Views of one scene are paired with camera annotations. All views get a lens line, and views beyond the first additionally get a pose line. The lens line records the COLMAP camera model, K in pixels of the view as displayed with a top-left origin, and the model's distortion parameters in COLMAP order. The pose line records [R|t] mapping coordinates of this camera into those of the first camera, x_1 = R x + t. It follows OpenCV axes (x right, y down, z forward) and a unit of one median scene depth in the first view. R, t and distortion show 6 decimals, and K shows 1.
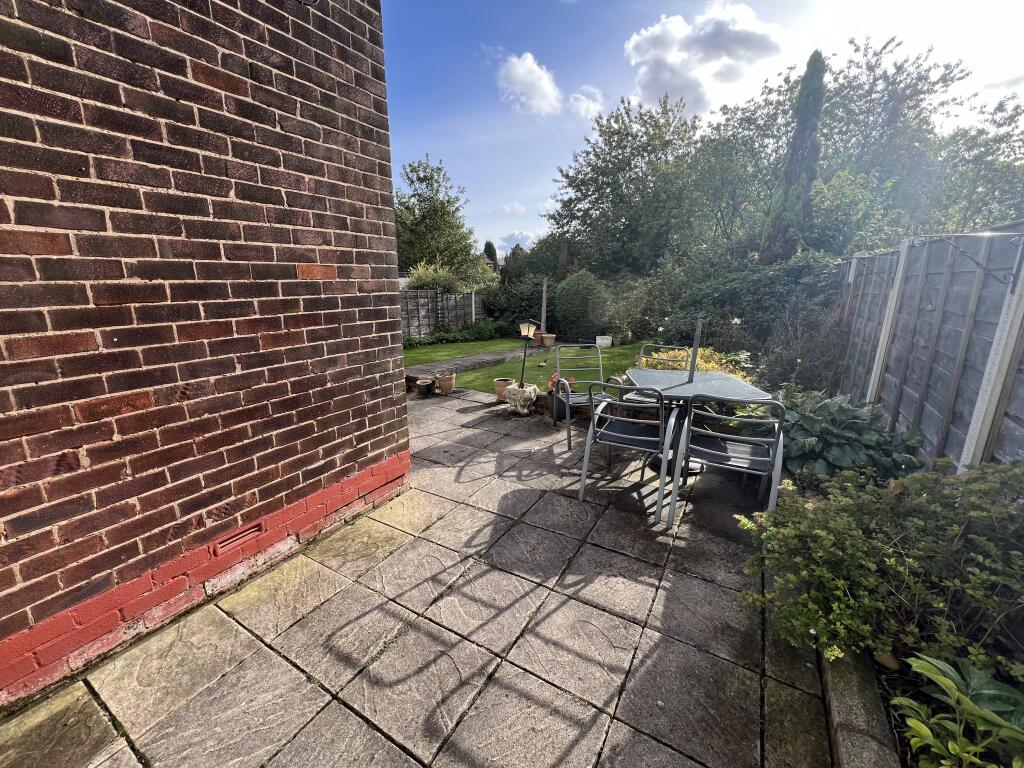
lens RADIAL K [[411.5, 0, 512.8], [0, 411.5, 384.5], [0, 0, 1]] dist [0.000881, 0.000795]
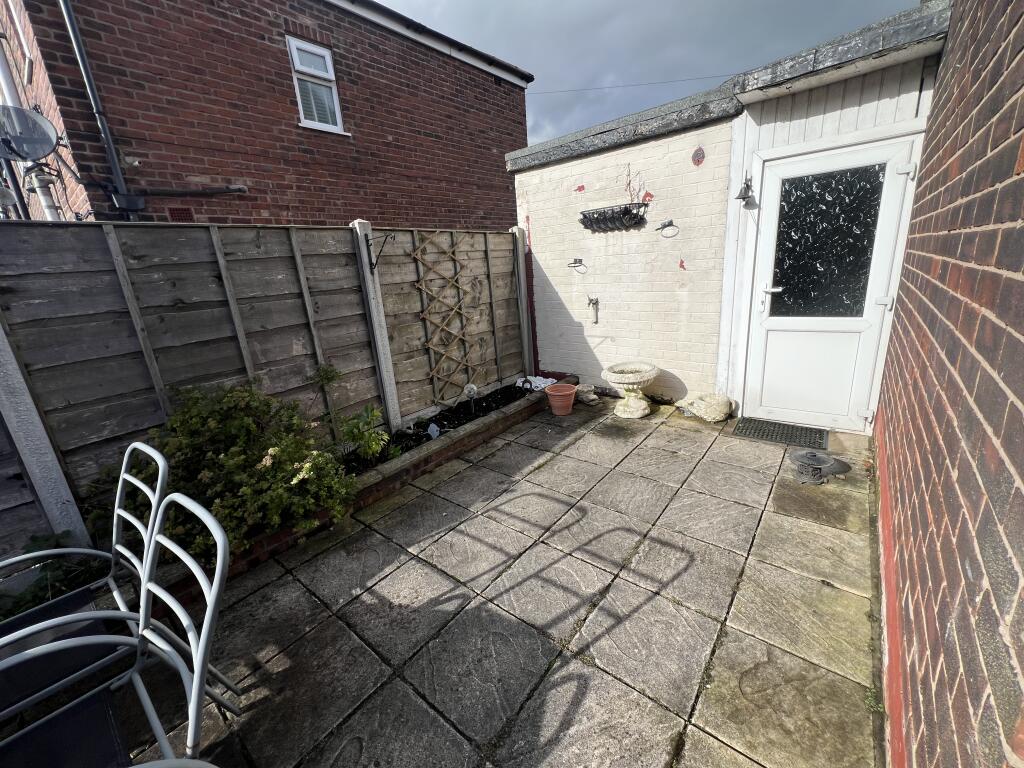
lens RADIAL K [[407.3, 0, 510.1], [0, 407.3, 383.3], [0, 0, 1]] dist [-0.010867, -0.000300]
pose [[-0.985319, 0.036734, 0.166723, -0.143742], [0.115527, 0.862484, 0.492722, -0.345380], [-0.125696, 0.504749, -0.854066, 1.567907]]
